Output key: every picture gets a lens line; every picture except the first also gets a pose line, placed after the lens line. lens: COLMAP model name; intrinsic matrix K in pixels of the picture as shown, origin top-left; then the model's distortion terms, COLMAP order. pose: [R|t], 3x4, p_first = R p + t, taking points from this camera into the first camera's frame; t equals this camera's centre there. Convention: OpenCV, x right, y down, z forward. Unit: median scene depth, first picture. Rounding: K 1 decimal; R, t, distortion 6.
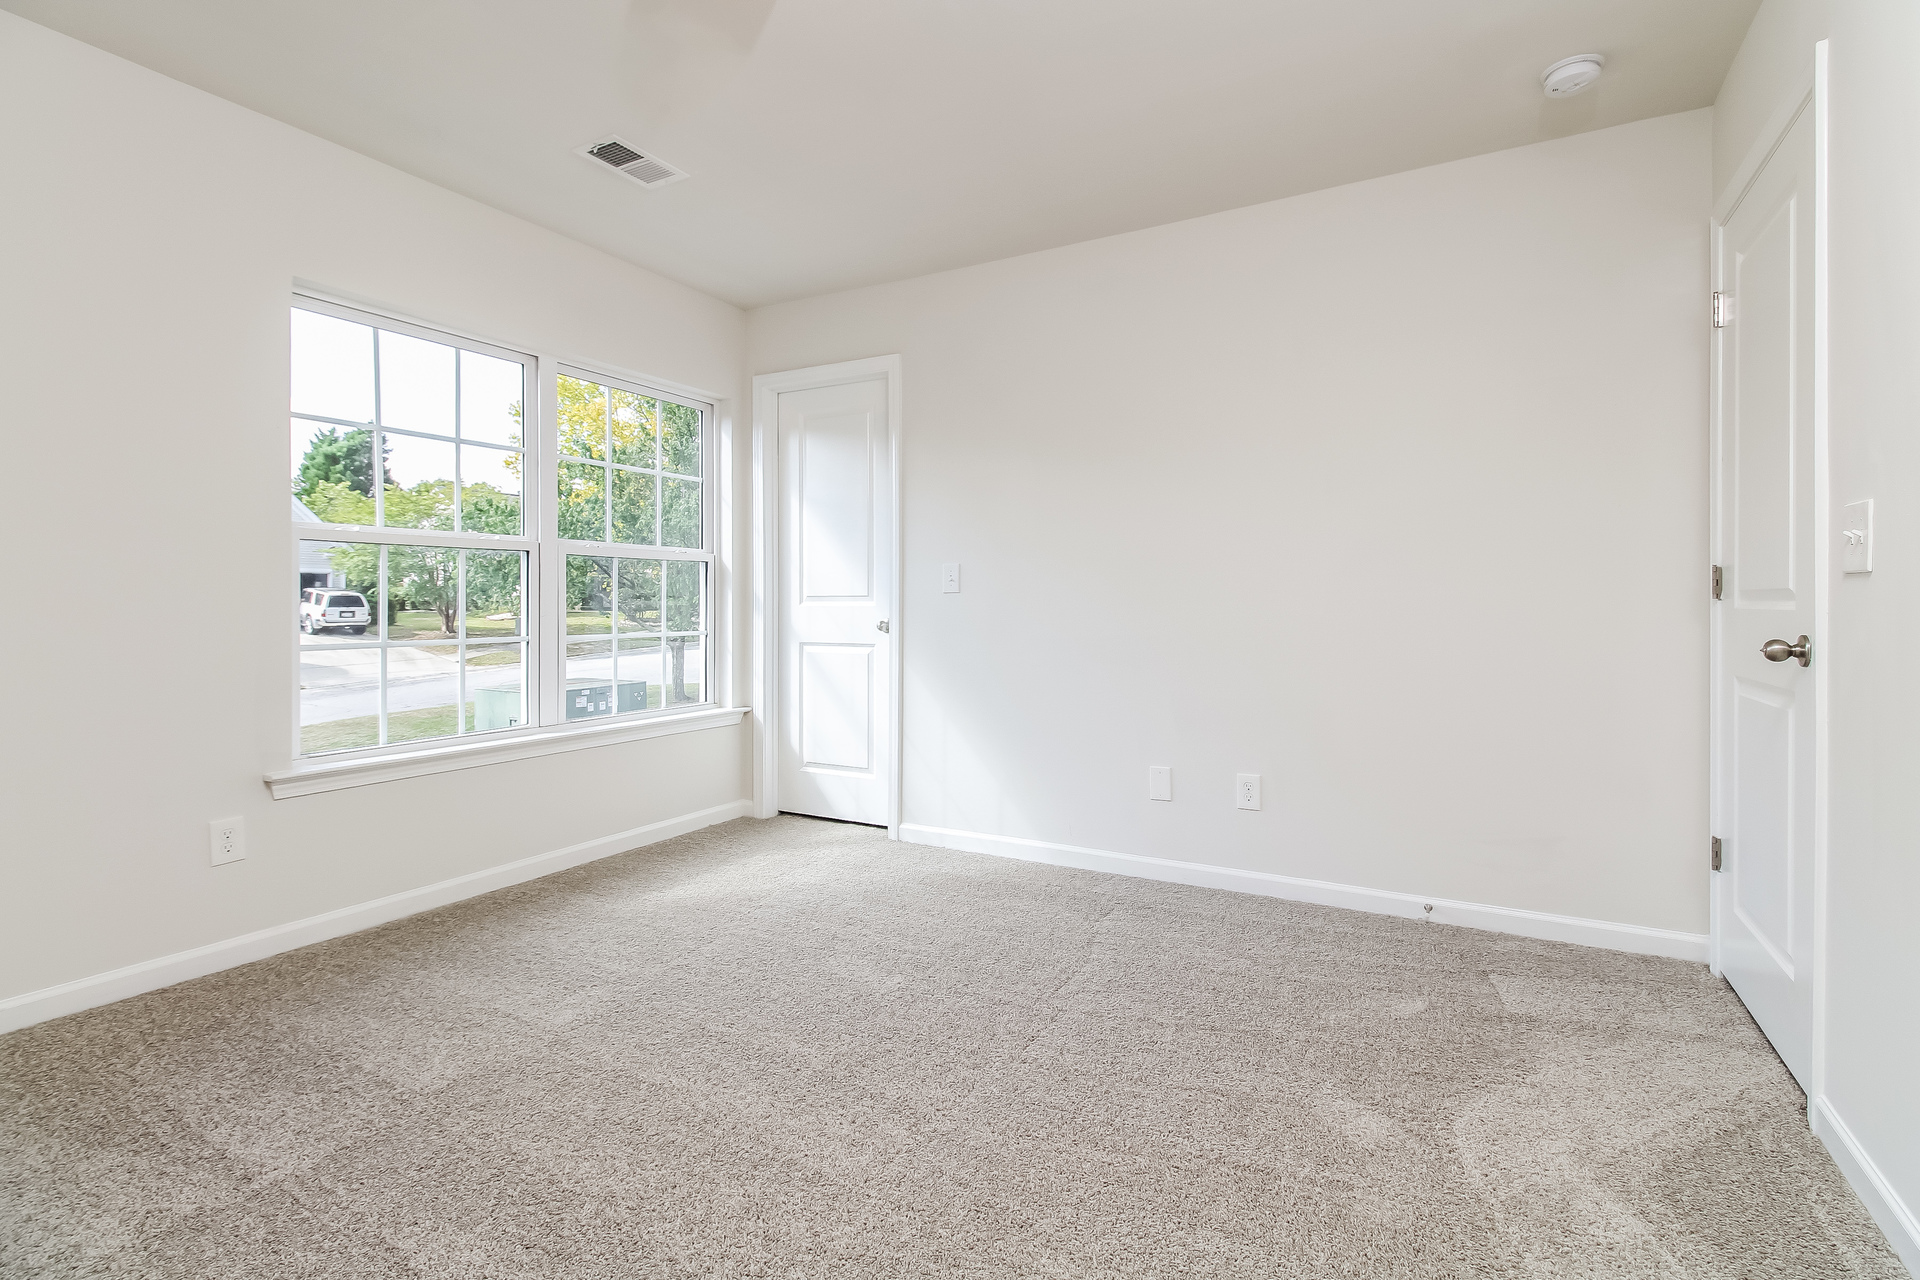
lens RADIAL K [[906.5, 0, 964.0], [0, 906.5, 614.5], [0, 0, 1]] dist [0.026494, -0.015662]
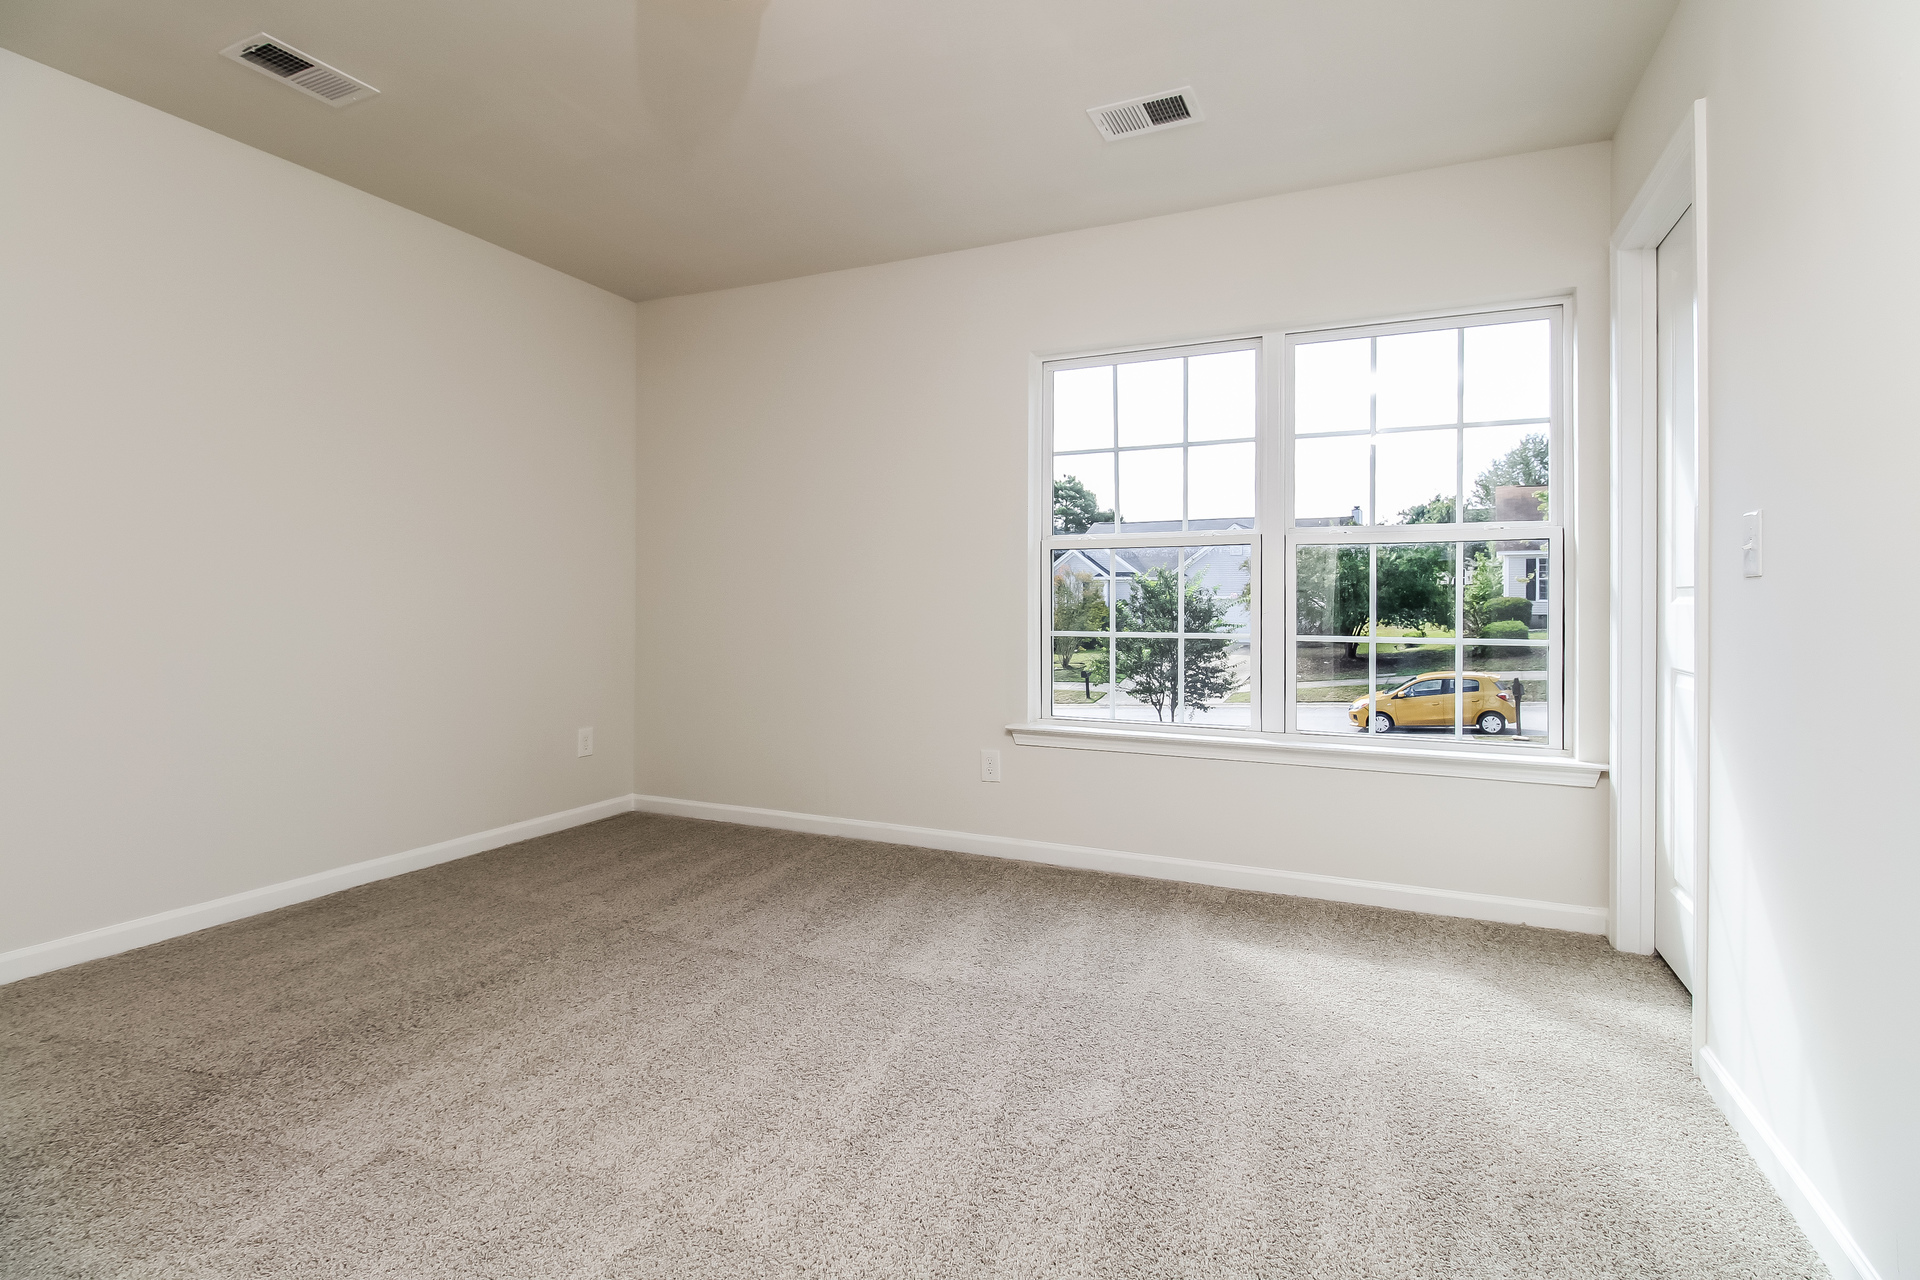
lens RADIAL K [[845.2, 0, 999.0], [0, 845.2, 599.2], [0, 0, 1]] dist [-0.001665, -0.011641]
pose [[0.115604, 0.002062, -0.993293, 0.390529], [-0.015028, 0.999887, 0.000327, -0.009078], [0.993182, 0.014889, 0.115622, 0.675489]]
